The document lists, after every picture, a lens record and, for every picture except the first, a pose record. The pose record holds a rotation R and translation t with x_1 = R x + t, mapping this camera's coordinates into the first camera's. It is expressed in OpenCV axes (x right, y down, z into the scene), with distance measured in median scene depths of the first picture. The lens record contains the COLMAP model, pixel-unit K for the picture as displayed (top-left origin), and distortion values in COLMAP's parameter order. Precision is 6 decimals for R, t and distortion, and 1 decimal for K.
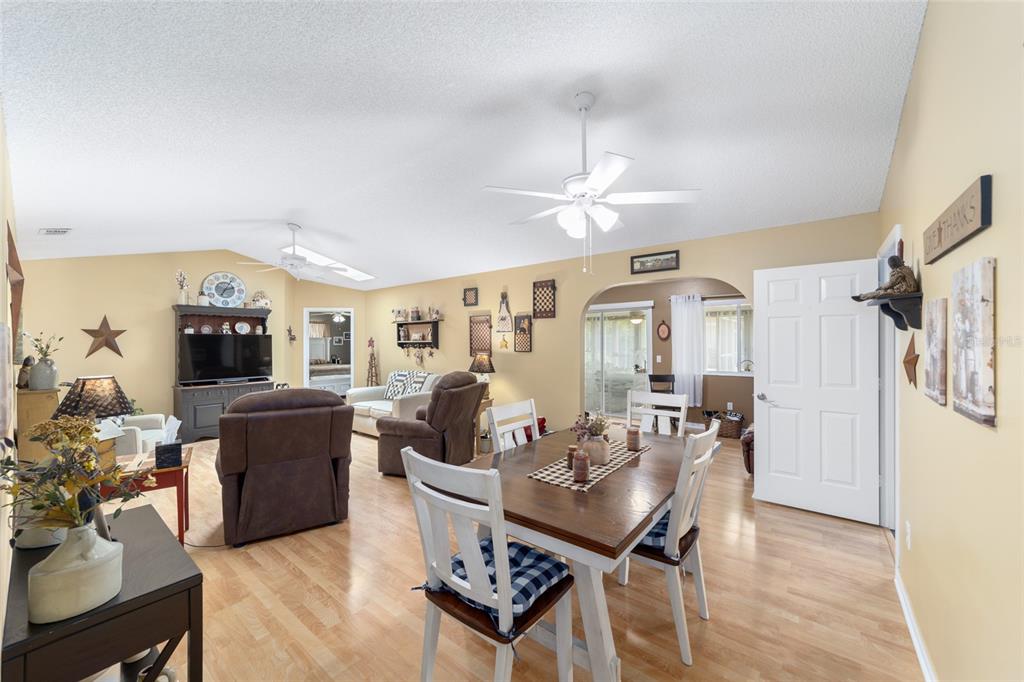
lens RADIAL K [[394.7, 0, 507.9], [0, 394.7, 339.2], [0, 0, 1]] dist [-0.012700, 0.006183]
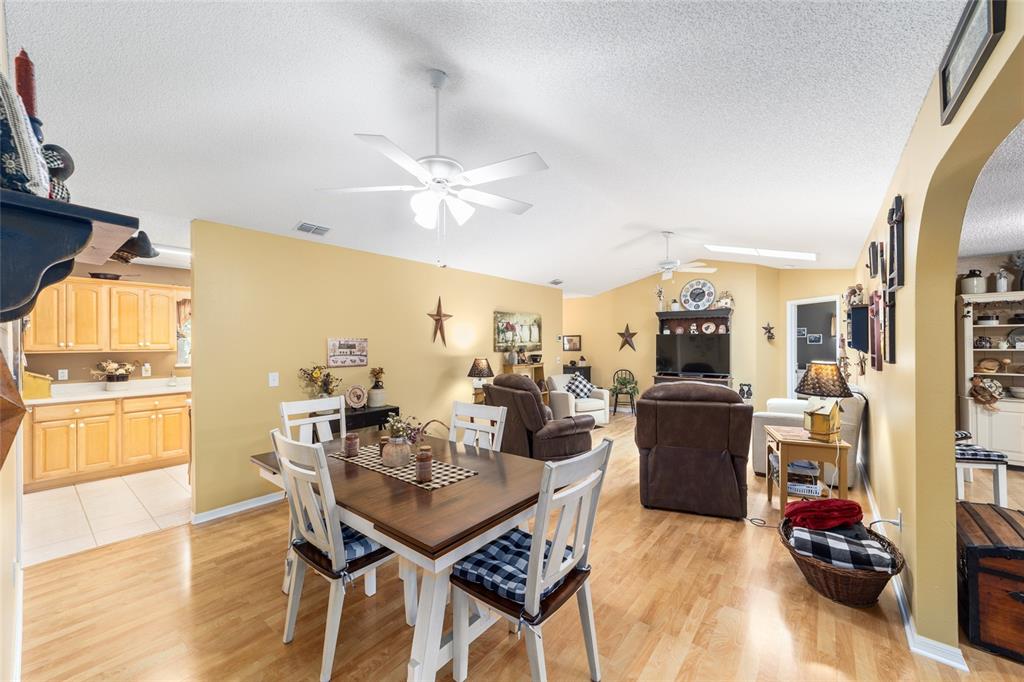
lens RADIAL K [[394.7, 0, 505.9], [0, 394.7, 341.5], [0, 0, 1]] dist [-0.012700, 0.006183]
pose [[0.000605, 0.003731, -0.999993, 0.421156], [0.010219, 0.999941, 0.003737, -0.000701], [0.999948, -0.010221, 0.000567, 0.440441]]
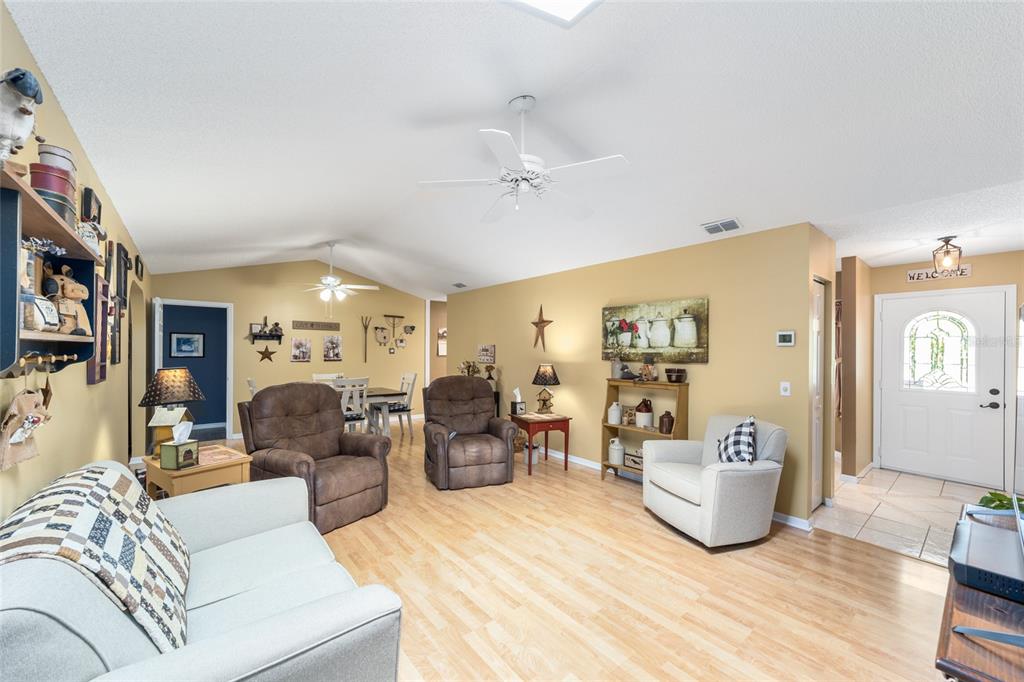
lens RADIAL K [[394.7, 0, 511.0], [0, 394.7, 348.8], [0, 0, 1]] dist [-0.012700, 0.006183]
pose [[-0.979562, 0.001882, 0.201135, -0.496764], [0.000091, 0.999960, -0.008916, 0.013056], [-0.201144, -0.008715, -0.979523, 1.167429]]
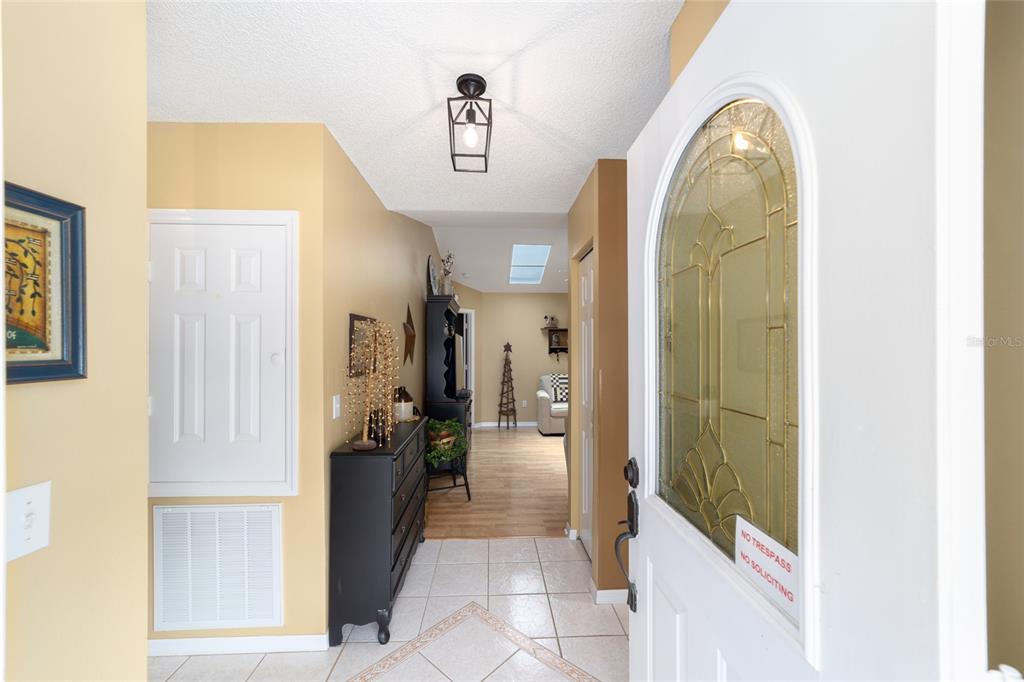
lens RADIAL K [[394.7, 0, 508.3], [0, 394.7, 350.1], [0, 0, 1]] dist [-0.012700, 0.006183]
pose [[0.746324, 0.008657, 0.665526, -1.127754], [-0.010057, 0.999948, -0.001729, 0.018747], [-0.665506, -0.005403, 0.746373, 0.311282]]
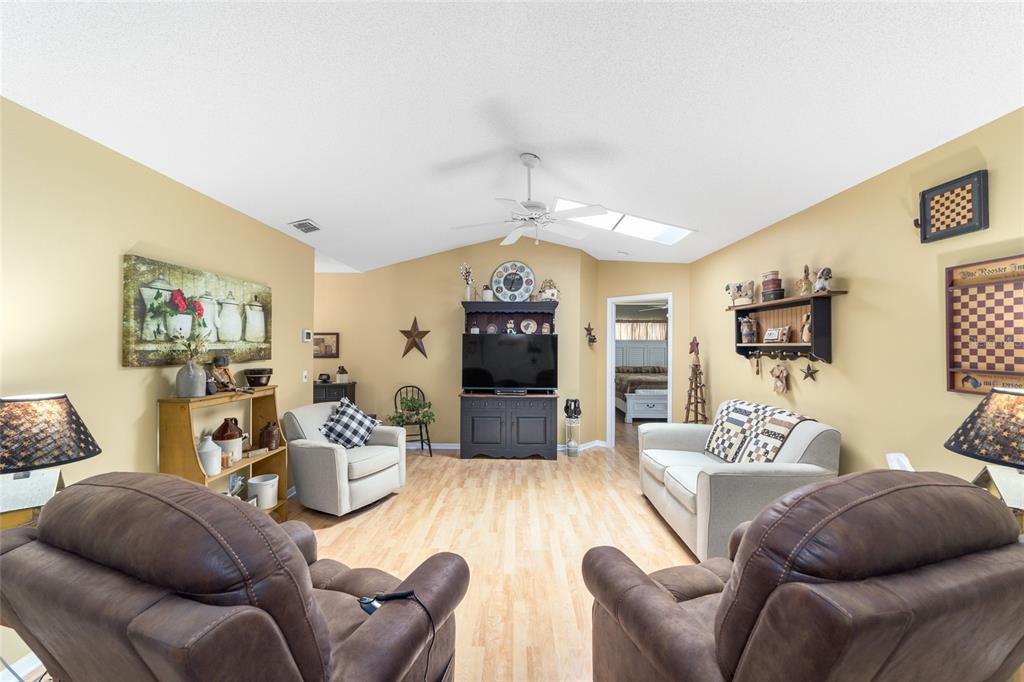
lens RADIAL K [[394.7, 0, 505.0], [0, 394.7, 342.8], [0, 0, 1]] dist [-0.012700, 0.006183]
pose [[0.608008, 0.003200, -0.793924, -0.055402], [-0.004145, 0.999991, 0.000857, 0.004747], [0.793920, 0.002770, 0.608016, 0.467866]]
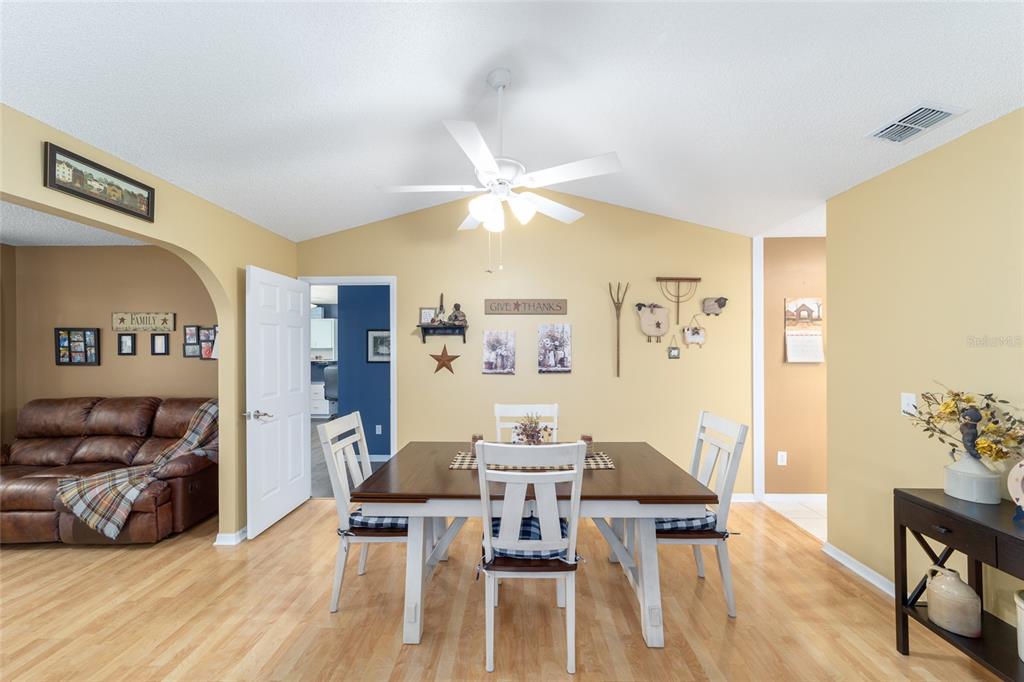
lens RADIAL K [[394.7, 0, 506.8], [0, 394.7, 346.3], [0, 0, 1]] dist [-0.012700, 0.006183]
pose [[-0.602113, 0.014404, 0.798281, -0.199586], [0.004687, 0.999884, -0.014507, 0.006406], [-0.798397, -0.004994, -0.602111, 0.583228]]
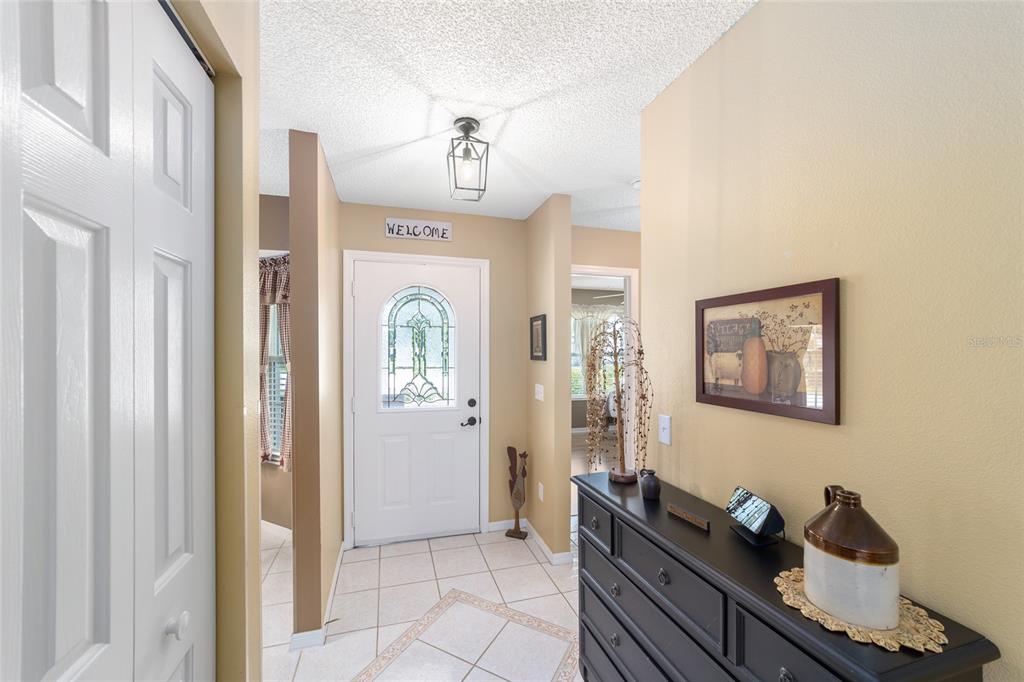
lens RADIAL K [[394.7, 0, 492.8], [0, 394.7, 347.3], [0, 0, 1]] dist [-0.012700, 0.006183]
pose [[-0.586730, 0.013811, -0.809665, -0.769486], [0.013330, 0.999884, 0.007396, 0.007732], [0.809673, -0.006454, -0.586846, 0.683933]]
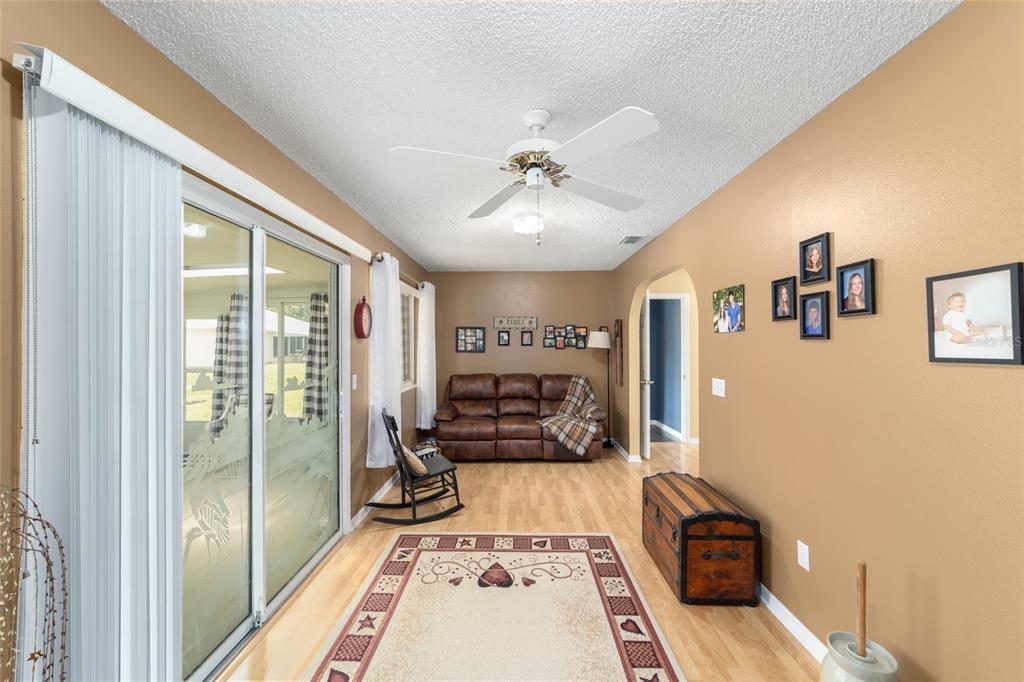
lens RADIAL K [[394.7, 0, 510.0], [0, 394.7, 341.2], [0, 0, 1]] dist [-0.012700, 0.006183]
pose [[-0.610255, 0.016464, 0.792034, -0.086825], [0.000715, 0.999795, -0.020232, 0.016203], [-0.792205, -0.011780, -0.610141, 1.185764]]
